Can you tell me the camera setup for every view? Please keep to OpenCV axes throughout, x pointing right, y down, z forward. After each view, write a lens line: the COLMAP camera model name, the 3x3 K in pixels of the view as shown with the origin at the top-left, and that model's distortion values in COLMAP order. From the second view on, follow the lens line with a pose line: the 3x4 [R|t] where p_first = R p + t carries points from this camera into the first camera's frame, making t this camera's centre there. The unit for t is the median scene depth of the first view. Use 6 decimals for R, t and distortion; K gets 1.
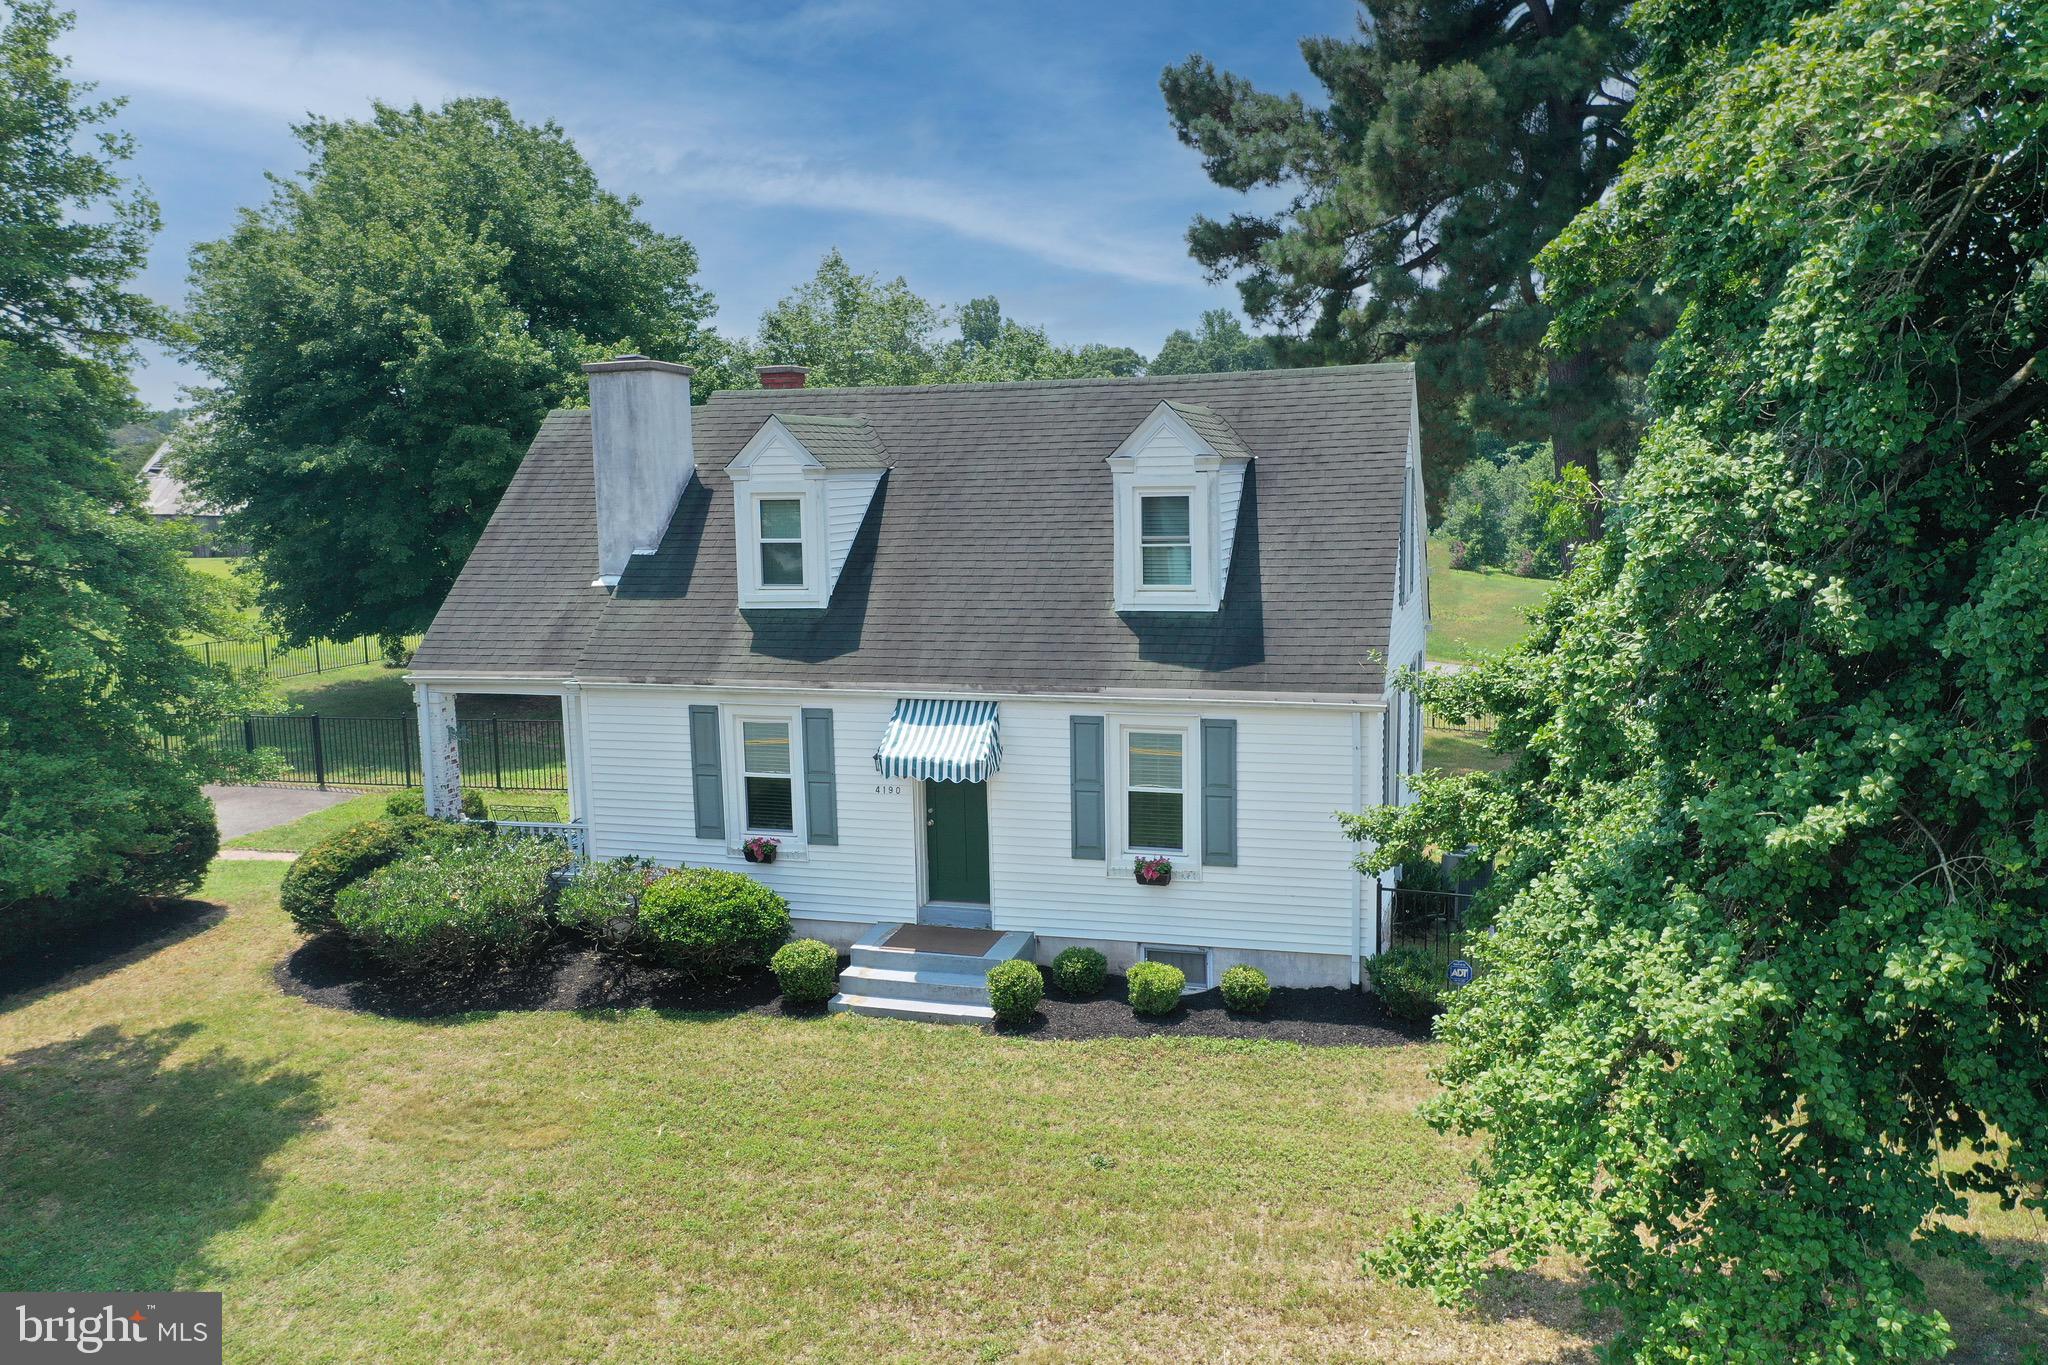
lens RADIAL K [[1608.9, 0, 1013.5], [0, 1608.9, 679.4], [0, 0, 1]] dist [-0.010401, -0.003057]
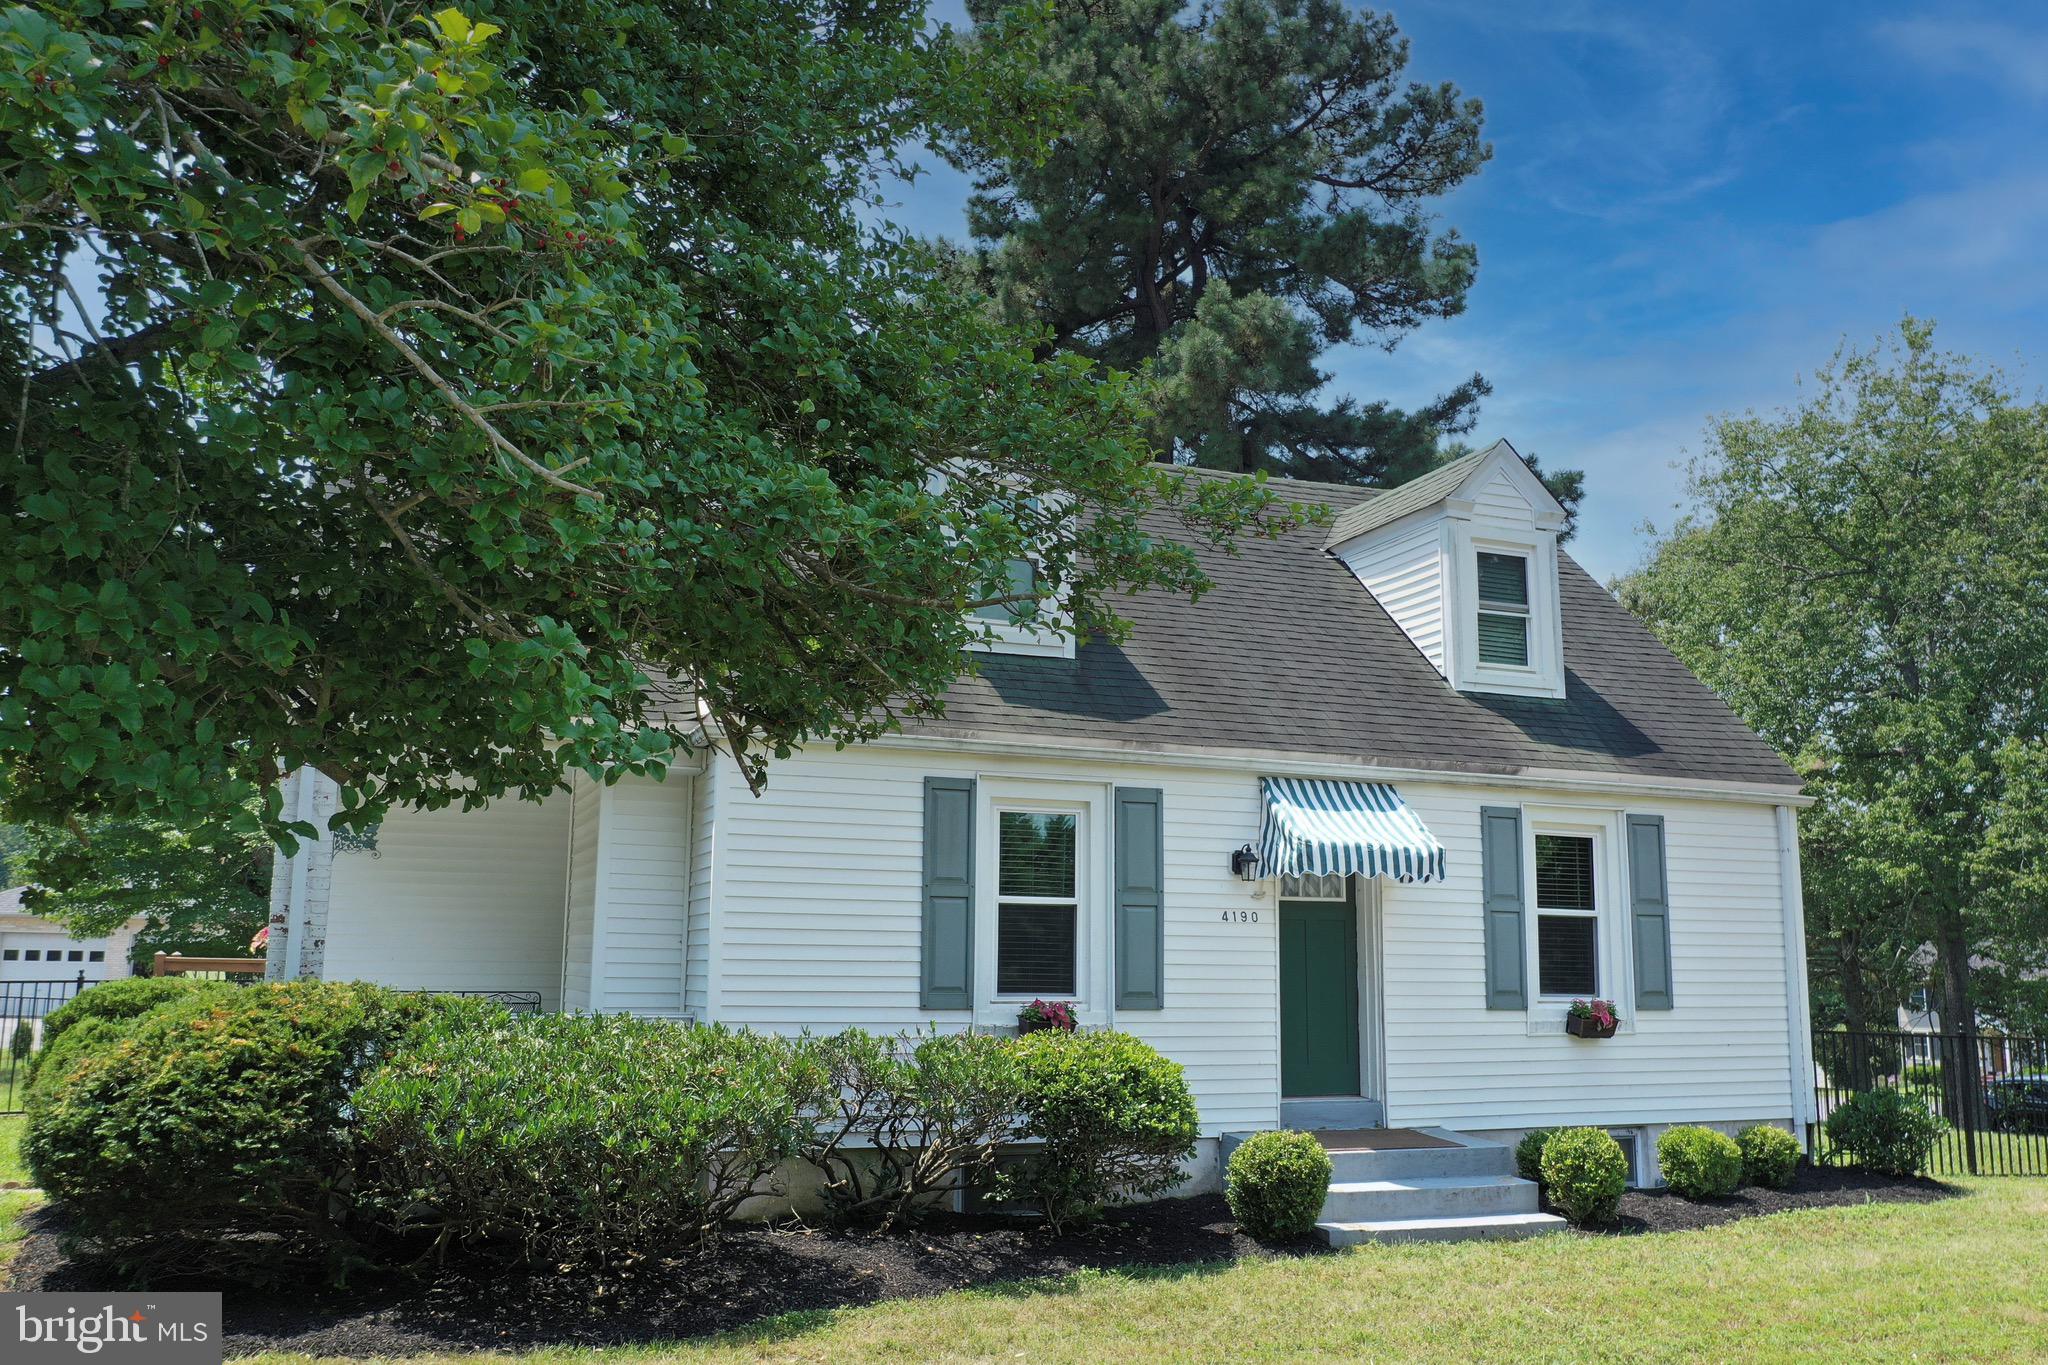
lens RADIAL K [[1608.9, 0, 1028.7], [0, 1608.9, 687.4], [0, 0, 1]] dist [-0.010401, -0.003057]
pose [[0.789725, 0.131830, 0.599129, -0.574495], [0.053836, 0.957976, -0.281753, 0.166180], [-0.611094, 0.254762, 0.749440, 0.566902]]
